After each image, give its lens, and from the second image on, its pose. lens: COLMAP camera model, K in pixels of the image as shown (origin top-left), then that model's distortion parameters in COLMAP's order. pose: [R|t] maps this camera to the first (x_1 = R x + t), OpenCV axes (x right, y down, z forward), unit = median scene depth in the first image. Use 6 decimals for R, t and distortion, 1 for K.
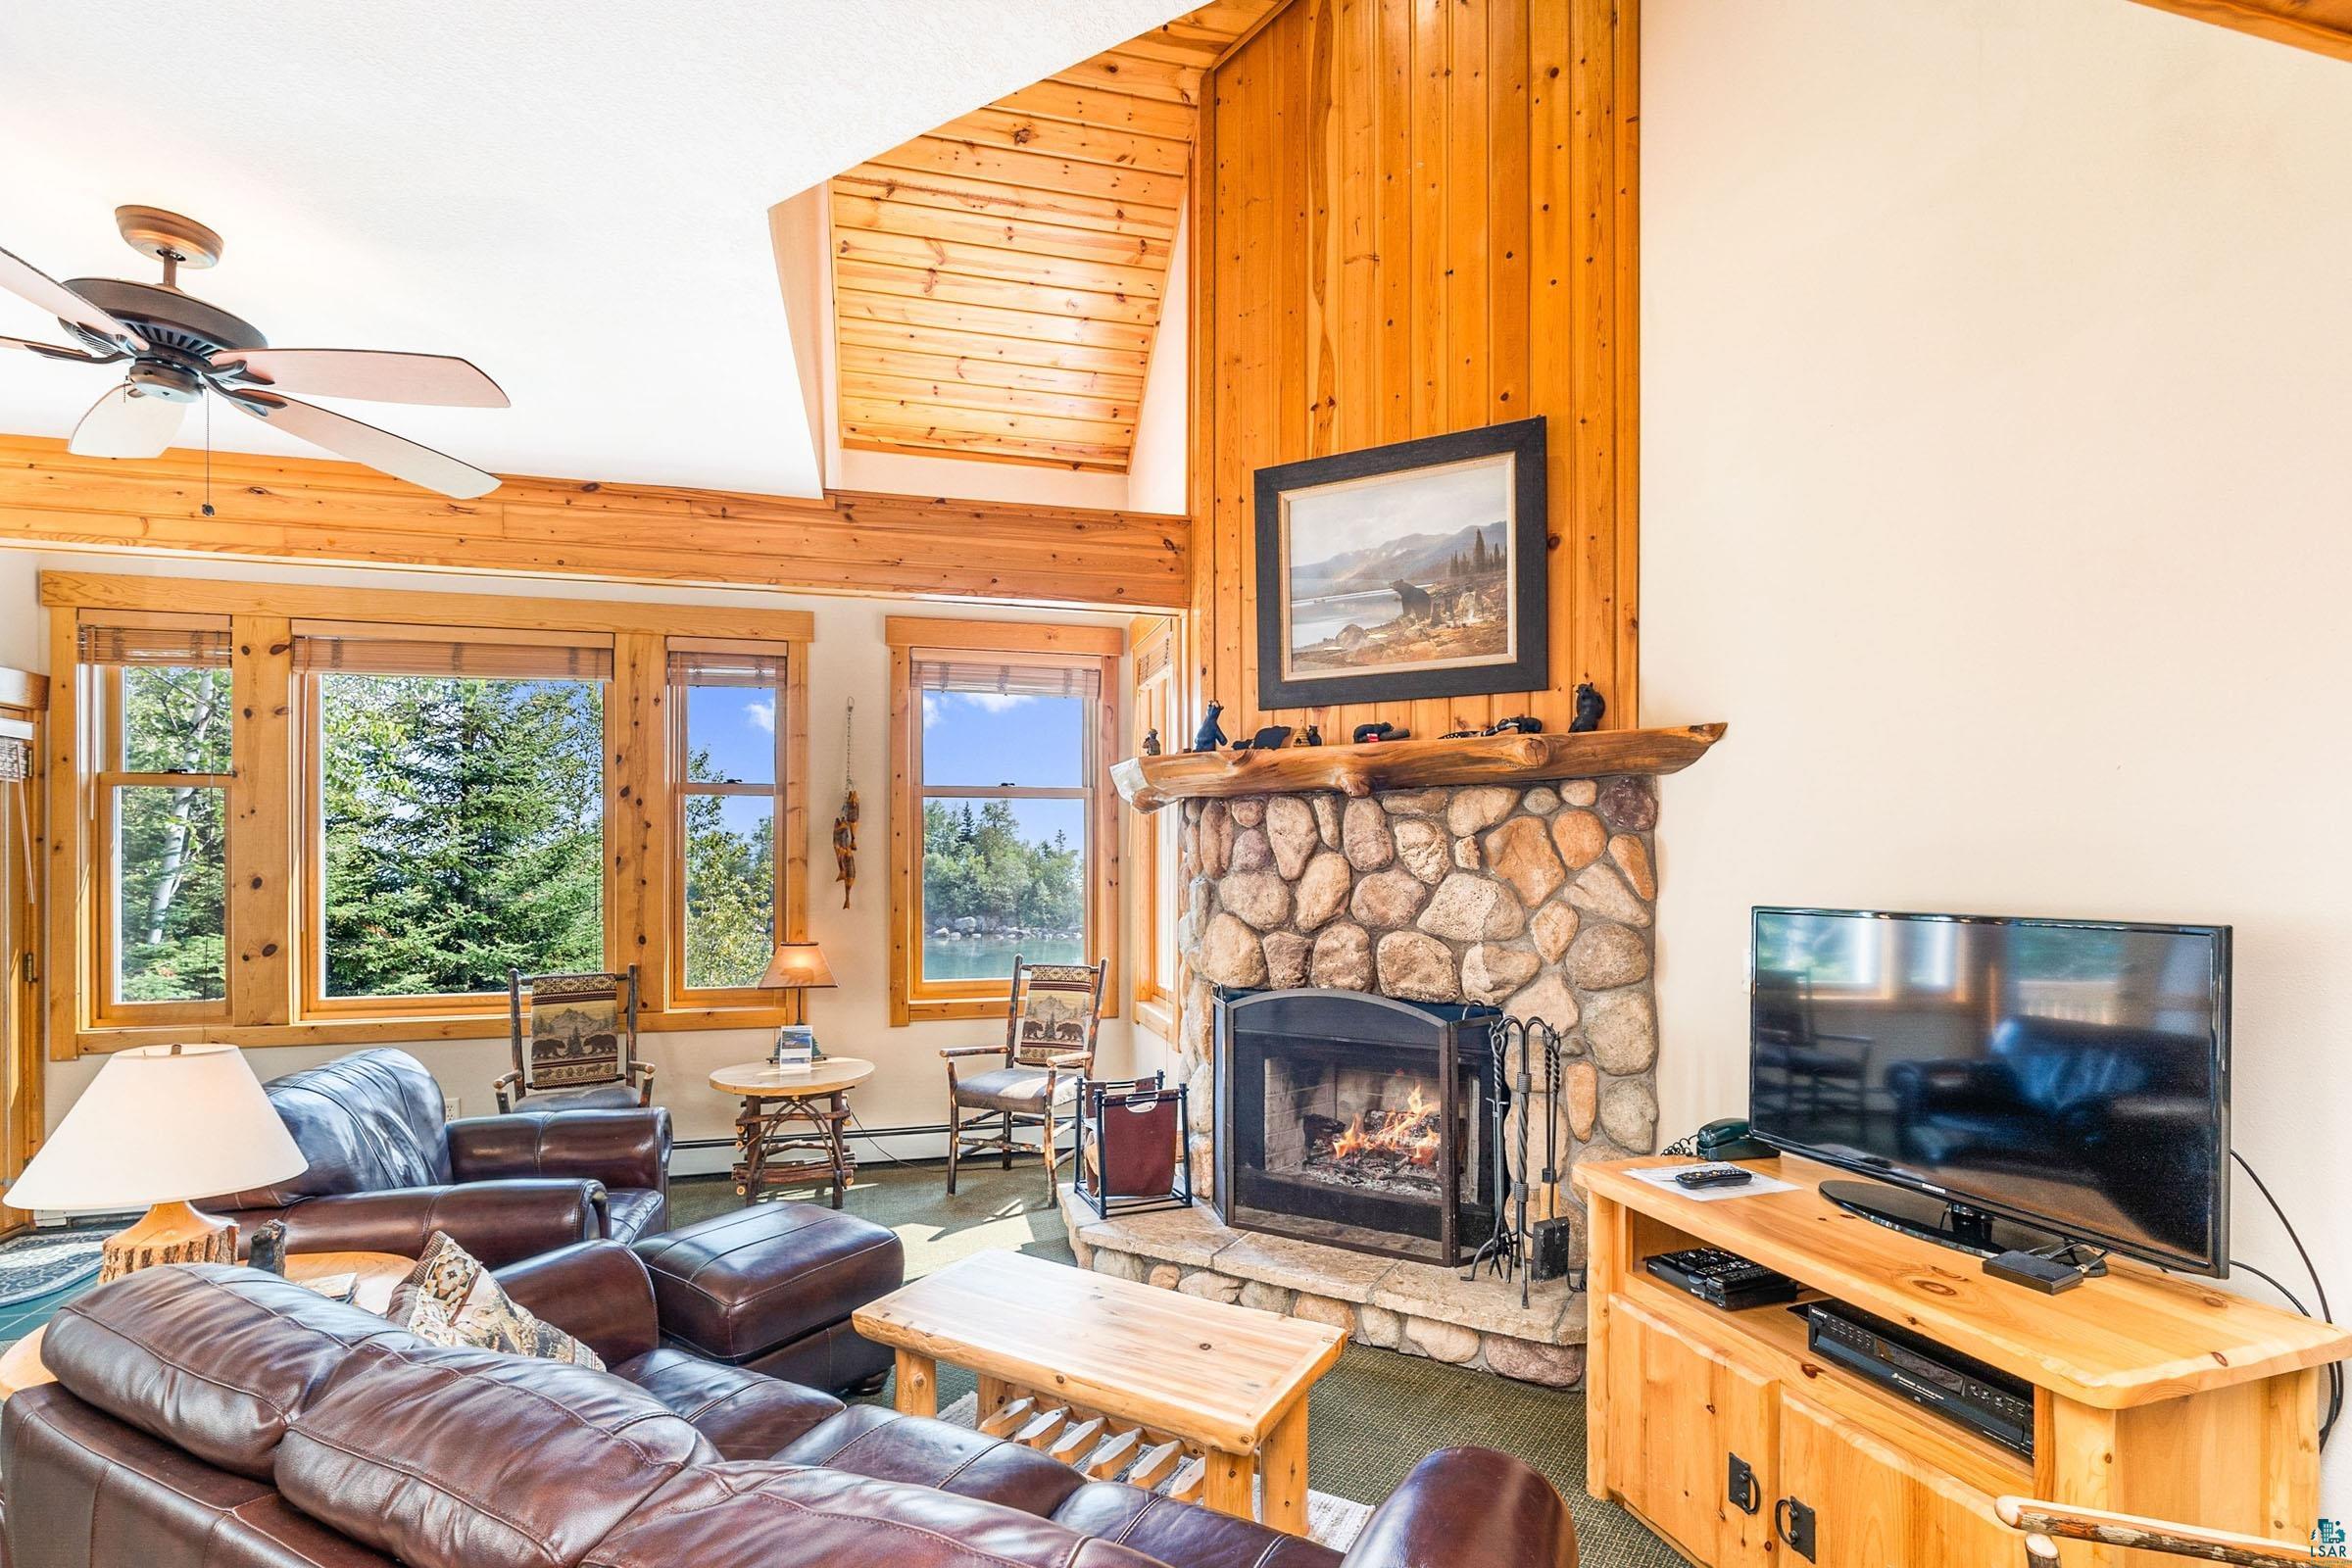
lens RADIAL K [[1086.2, 0, 1182.9], [0, 1086.2, 858.3], [0, 0, 1]] dist [-0.010203, 0.005352]
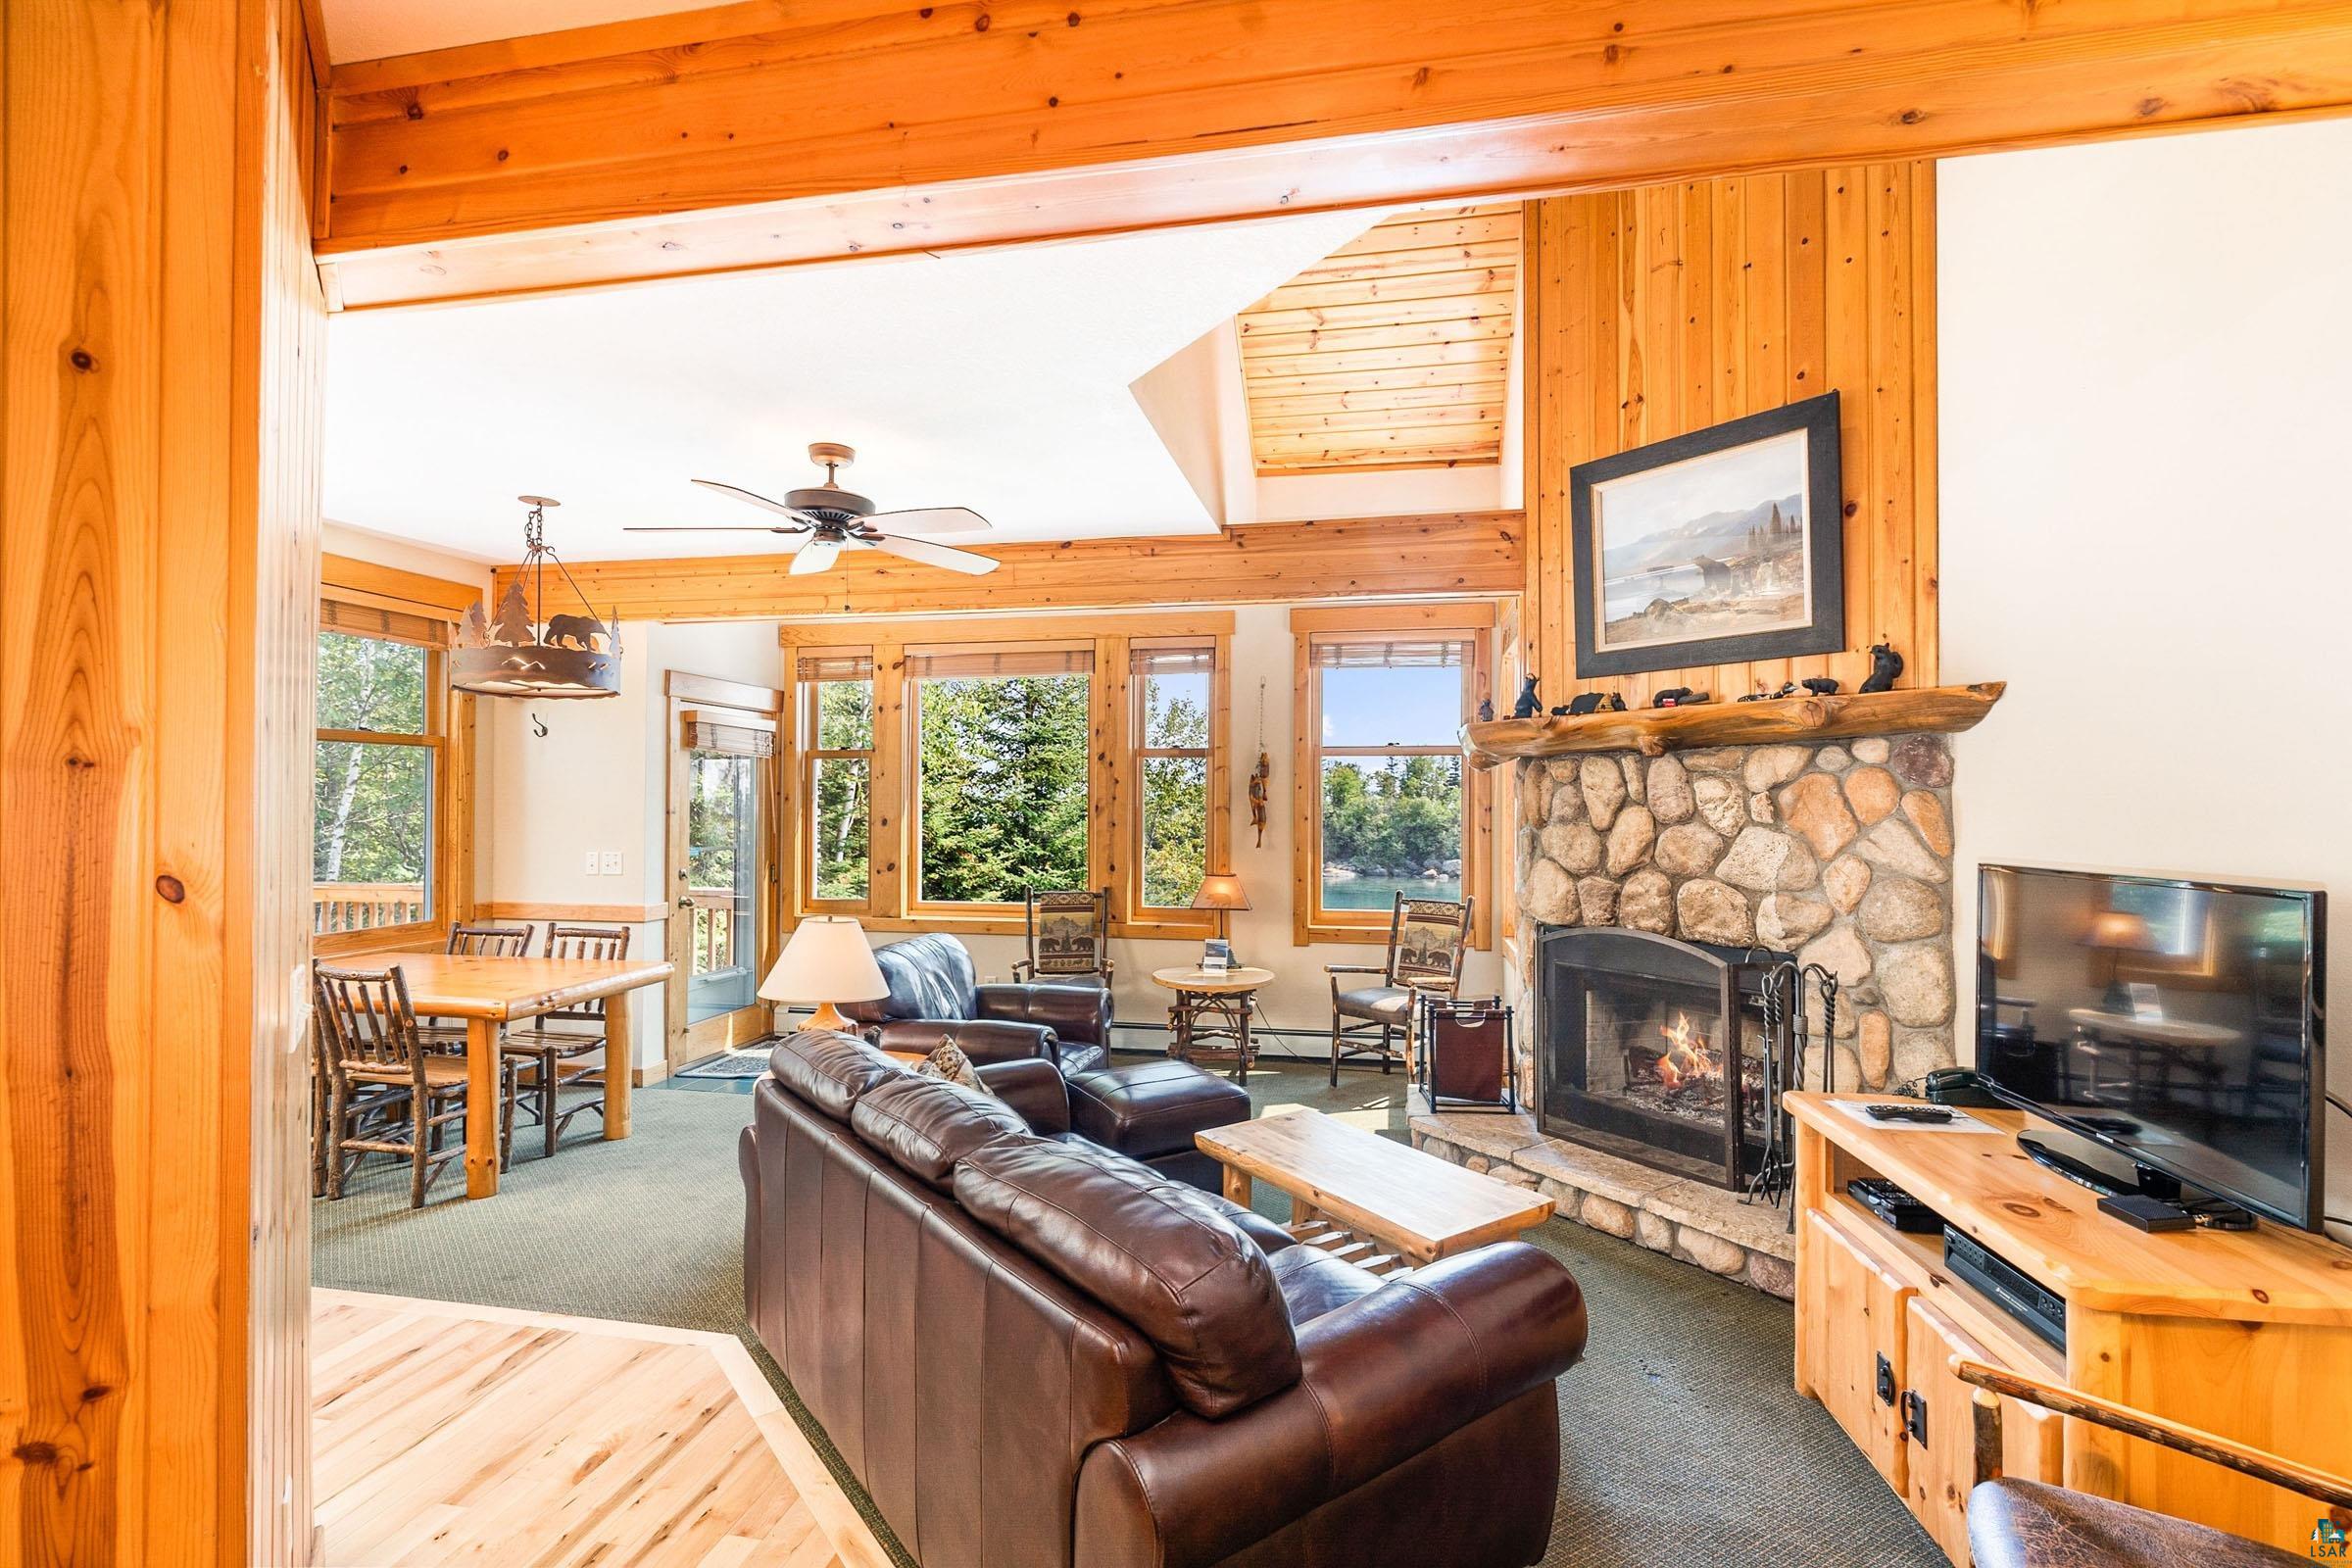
lens RADIAL K [[1056.7, 0, 1188.4], [0, 1056.7, 787.3], [0, 0, 1]] dist [-0.013689, 0.007433]
pose [[0.901382, -0.002983, -0.433015, 0.187916], [-0.002864, 0.999913, -0.012852, -0.009291], [0.433016, 0.012825, 0.901295, -0.164322]]
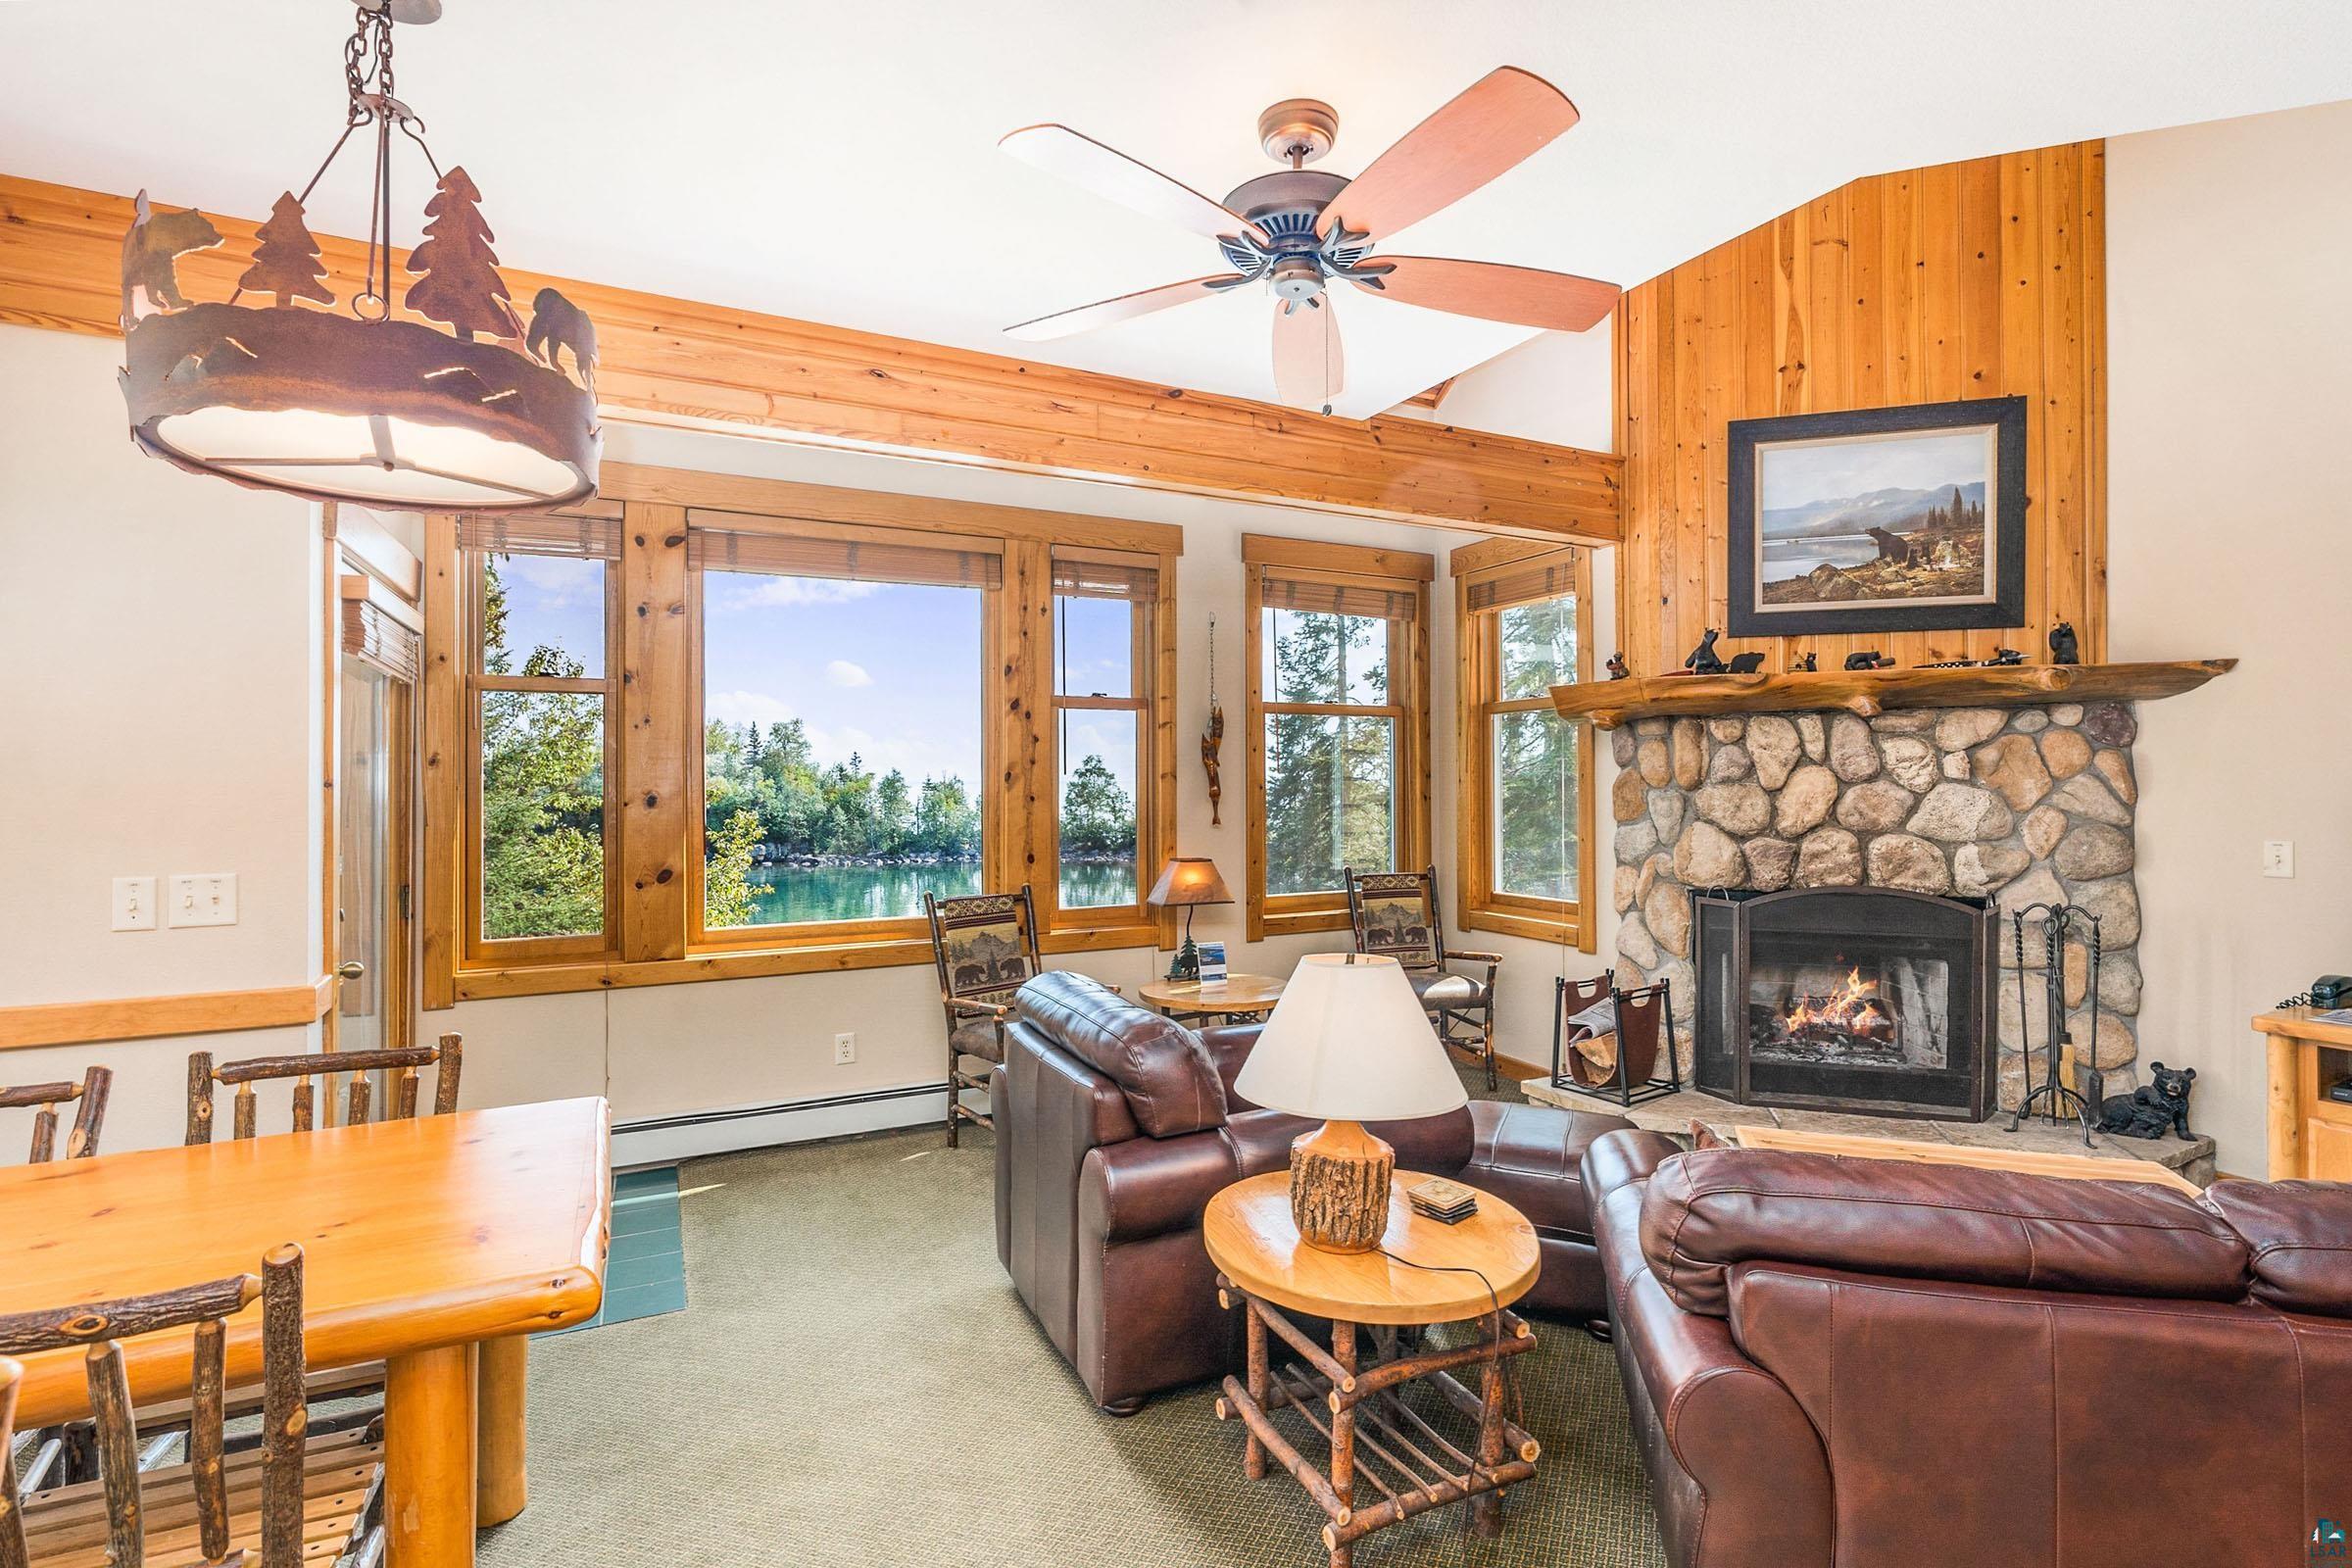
lens RADIAL K [[1085.3, 0, 1196.0], [0, 1085.3, 770.2], [0, 0, 1]] dist [-0.008509, 0.001362]
pose [[0.977888, -0.000548, 0.209127, -0.720050], [0.002735, 0.999945, -0.010167, 0.008960], [-0.209109, 0.010514, 0.977836, 0.037959]]
